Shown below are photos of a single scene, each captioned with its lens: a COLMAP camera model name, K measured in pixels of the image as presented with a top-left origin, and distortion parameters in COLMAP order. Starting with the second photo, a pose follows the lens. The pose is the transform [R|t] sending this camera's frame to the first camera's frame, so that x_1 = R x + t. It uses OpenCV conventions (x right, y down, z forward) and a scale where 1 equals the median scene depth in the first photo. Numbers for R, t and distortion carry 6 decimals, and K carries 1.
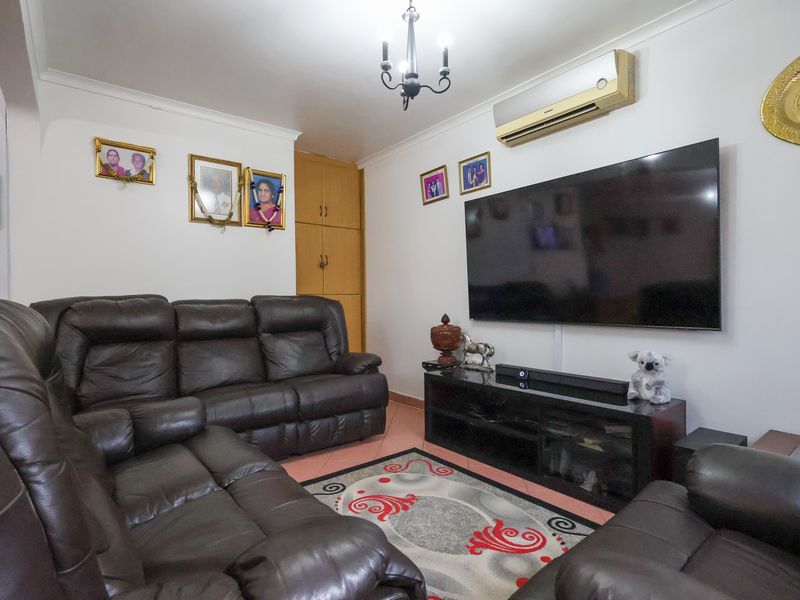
lens RADIAL K [[421.2, 0, 400.5], [0, 421.2, 300.7], [0, 0, 1]] dist [0.002679, 0.000265]
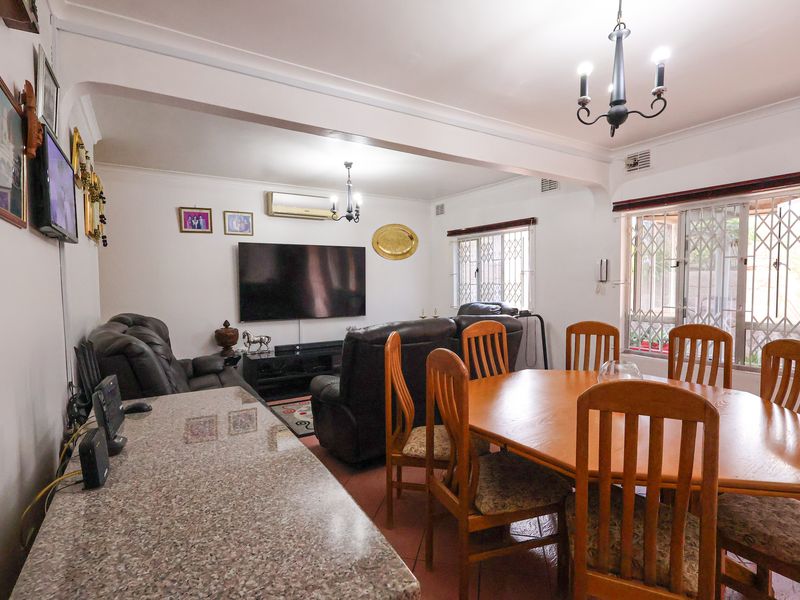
lens RADIAL K [[421.2, 0, 401.0], [0, 421.2, 302.1], [0, 0, 1]] dist [0.002679, 0.000265]
pose [[0.122079, -0.038922, 0.991757, -1.204365], [0.016673, 0.999170, 0.037161, -0.070001], [-0.992380, 0.011999, 0.122626, 0.257943]]
